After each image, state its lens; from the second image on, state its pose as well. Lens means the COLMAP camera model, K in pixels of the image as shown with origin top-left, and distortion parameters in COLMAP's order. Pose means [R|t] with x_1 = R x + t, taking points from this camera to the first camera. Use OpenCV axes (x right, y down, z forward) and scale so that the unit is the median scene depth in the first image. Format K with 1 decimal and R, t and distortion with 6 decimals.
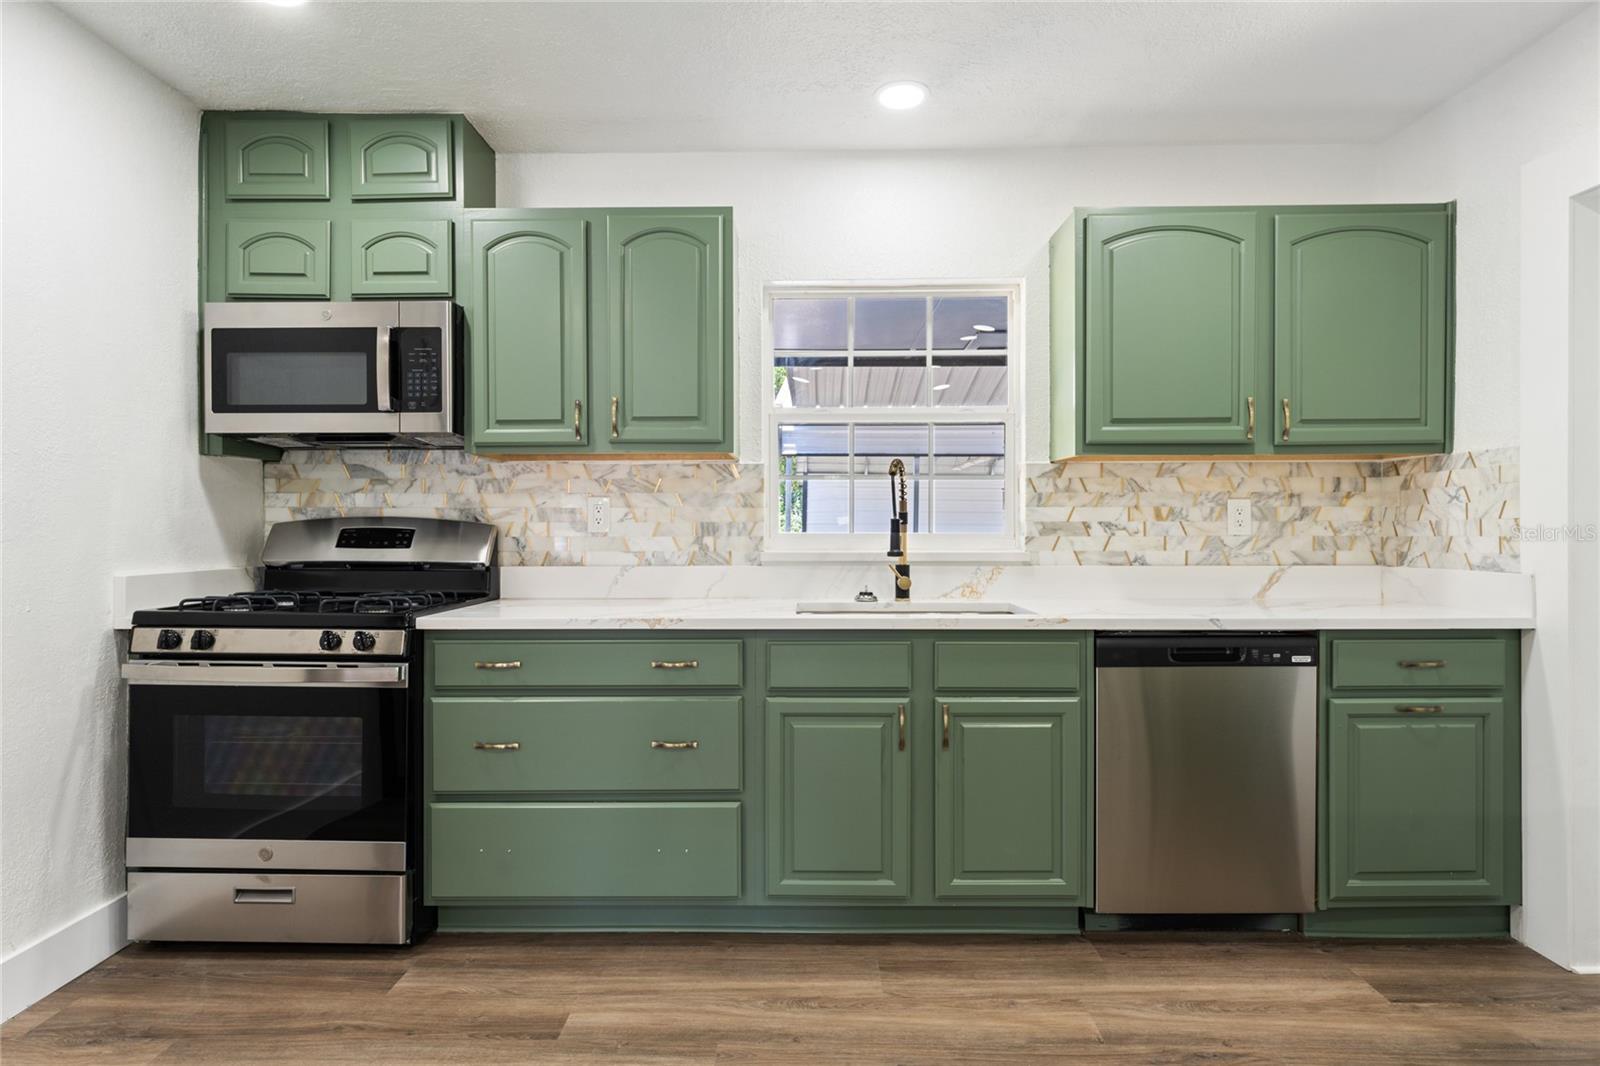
lens RADIAL K [[857.2, 0, 803.1], [0, 857.2, 522.2], [0, 0, 1]] dist [-0.000393, 0.000074]
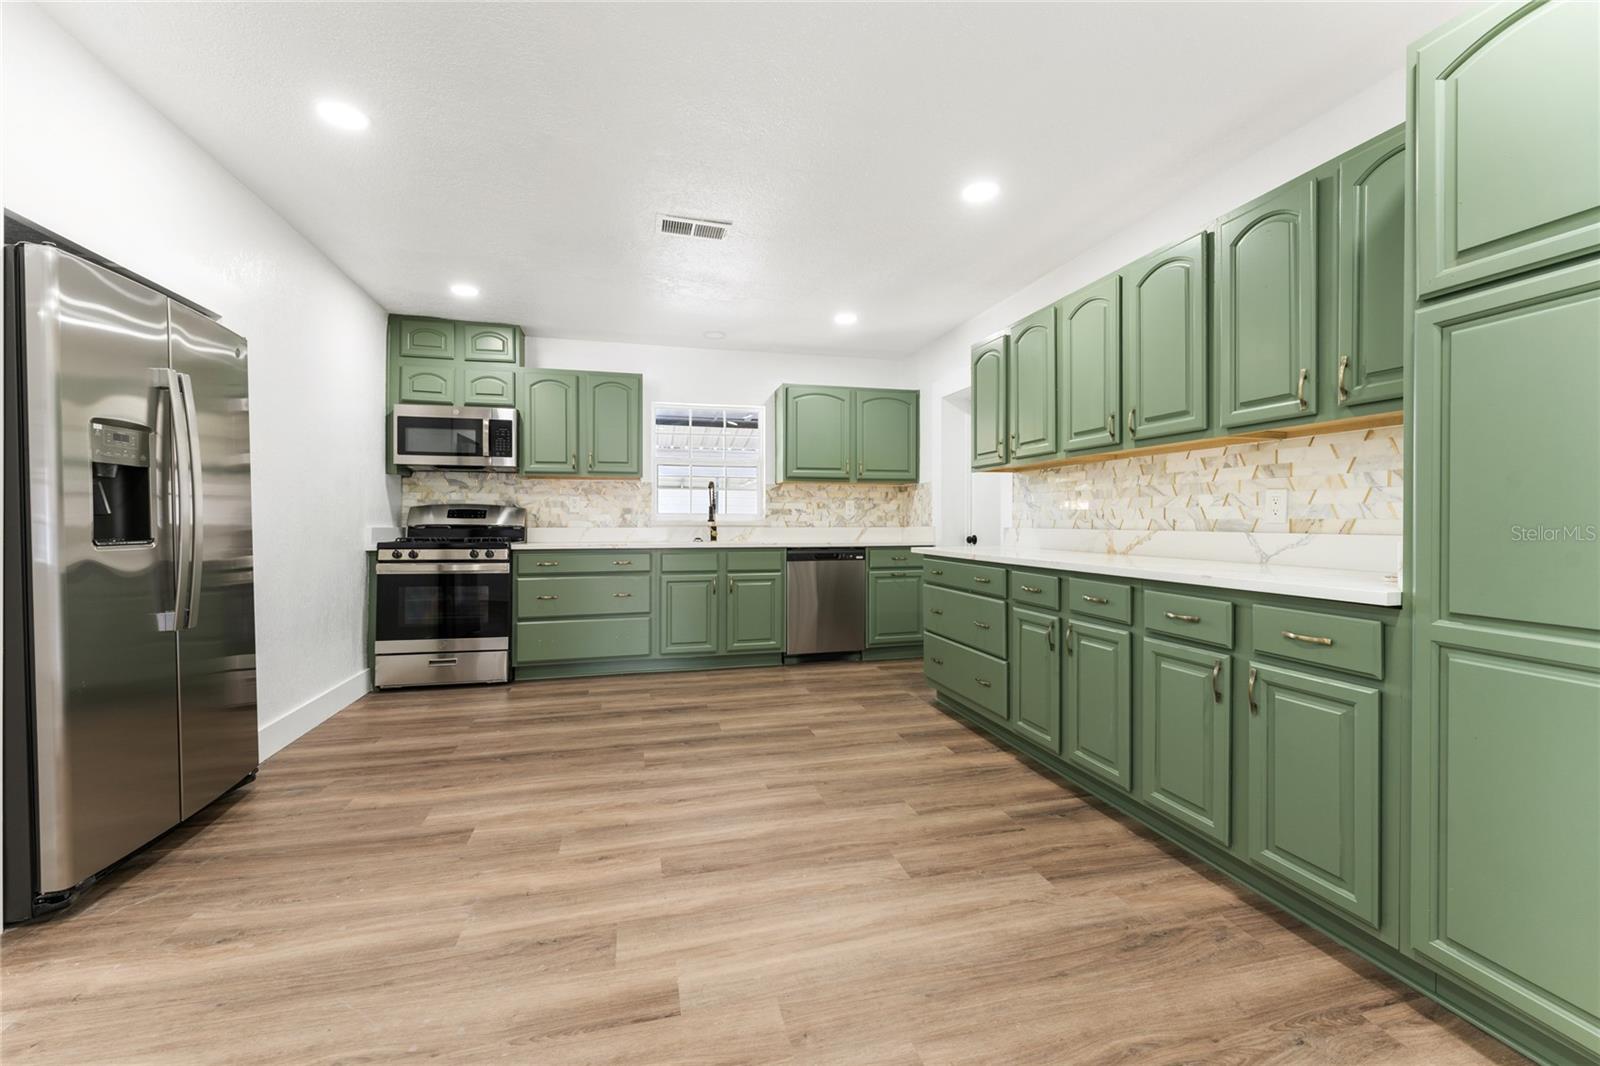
lens RADIAL K [[638.1, 0, 799.6], [0, 638.1, 528.0], [0, 0, 1]] dist [-0.001172, -0.000193]
pose [[0.965855, -0.000109, 0.259082, -0.119363], [-0.000980, 0.999991, 0.004072, 0.050523], [-0.259080, -0.004187, 0.965847, -0.818246]]
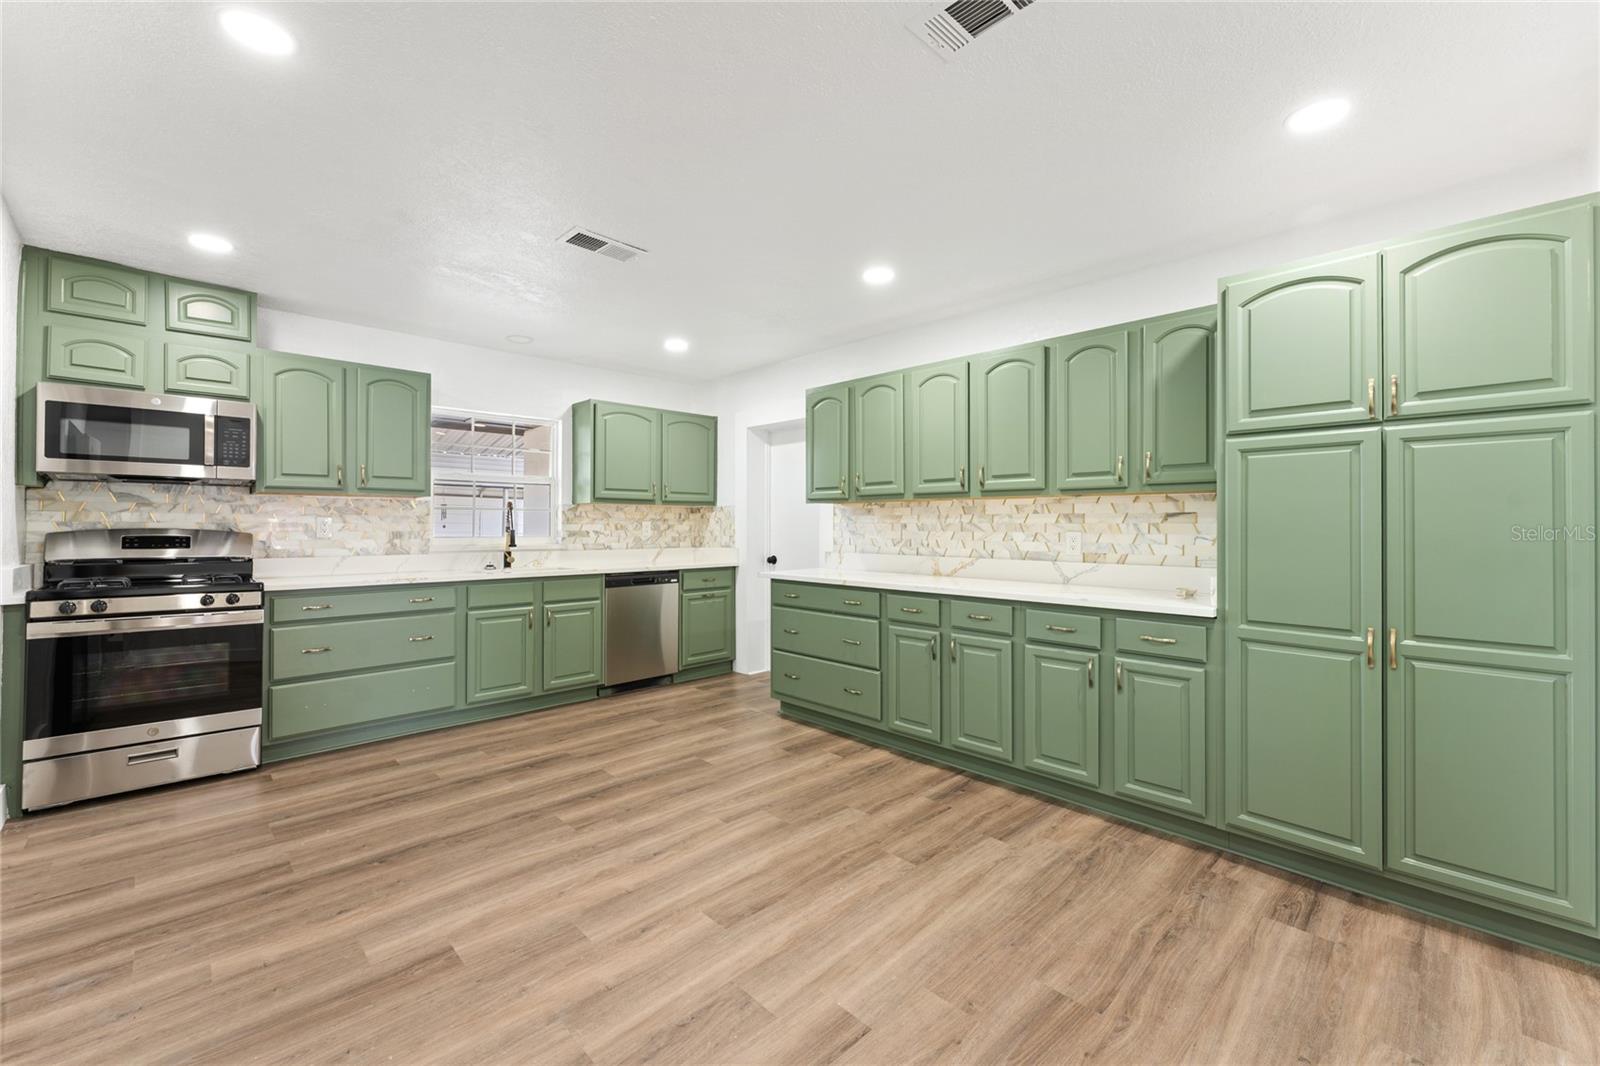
lens RADIAL K [[648.8, 0, 786.3], [0, 648.8, 527.8], [0, 0, 1]] dist [-0.000379, -0.000091]
pose [[0.717367, 0.001230, 0.696695, -0.542294], [0.001051, 0.999995, -0.002848, -0.003163], [-0.696695, 0.002775, 0.717362, -0.662593]]
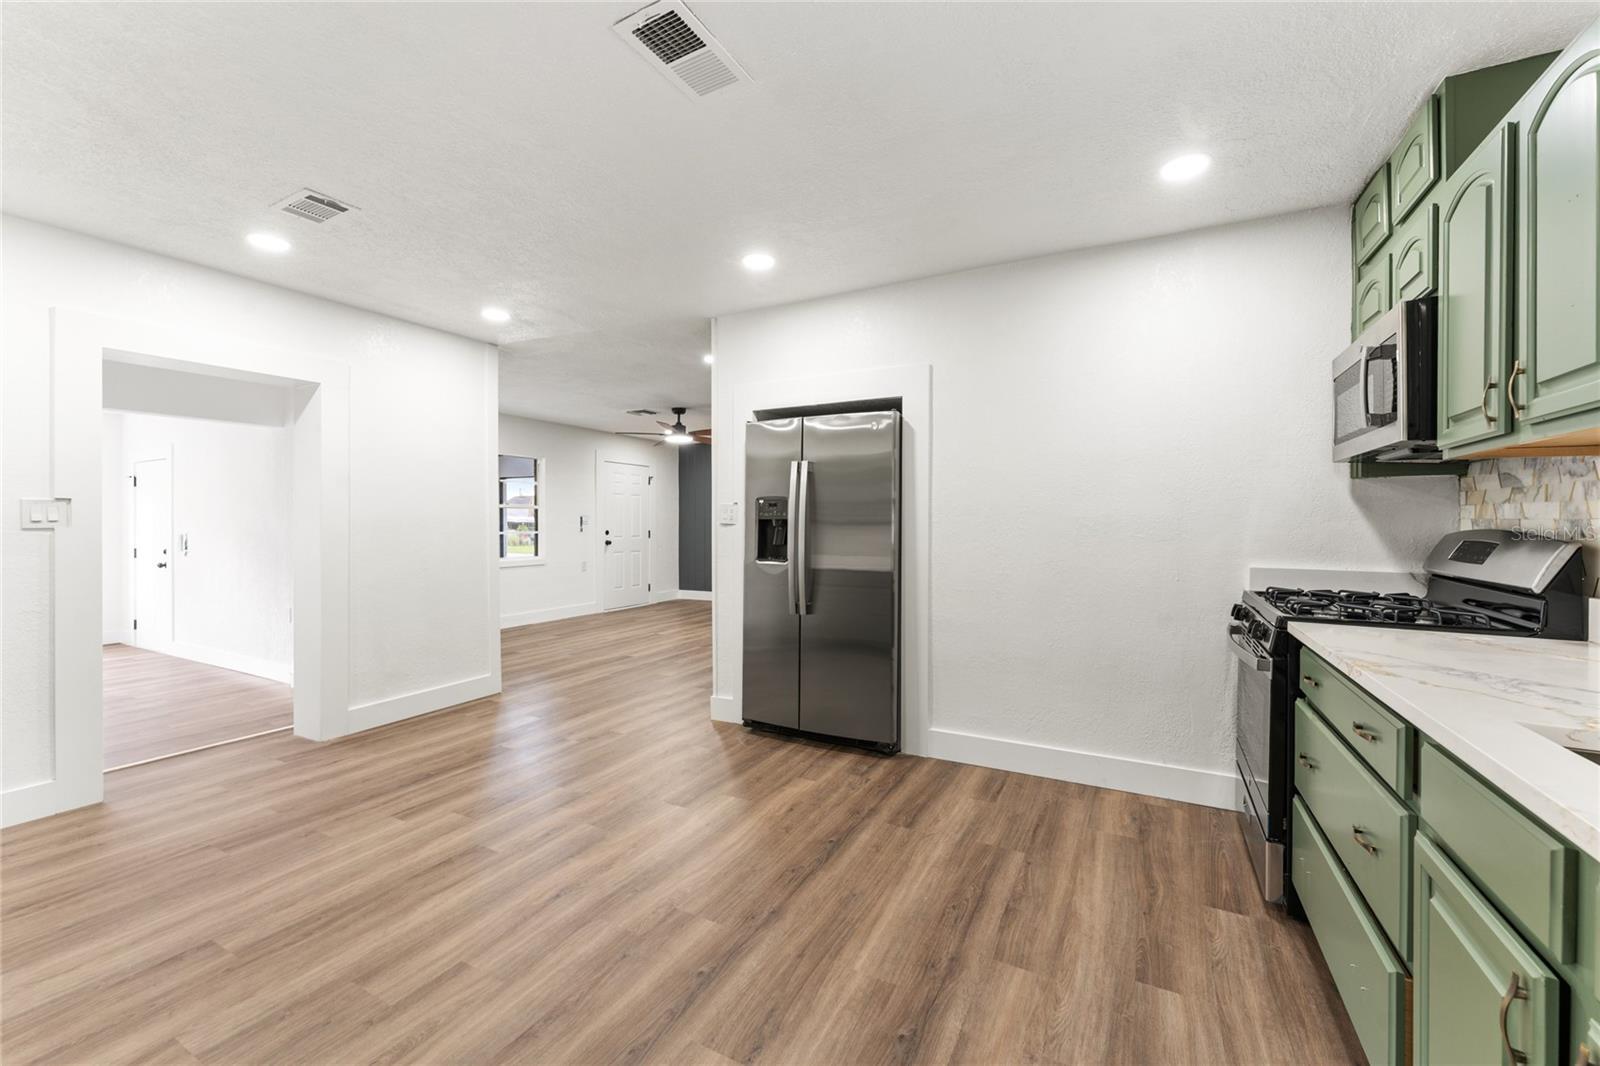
lens RADIAL K [[638.1, 0, 799.6], [0, 638.1, 528.0], [0, 0, 1]] dist [-0.001172, -0.000193]
pose [[-0.461825, 0.008706, -0.886929, 0.502841], [-0.004358, 0.999917, 0.012084, -0.014224], [0.886961, 0.009446, -0.461749, 0.724667]]
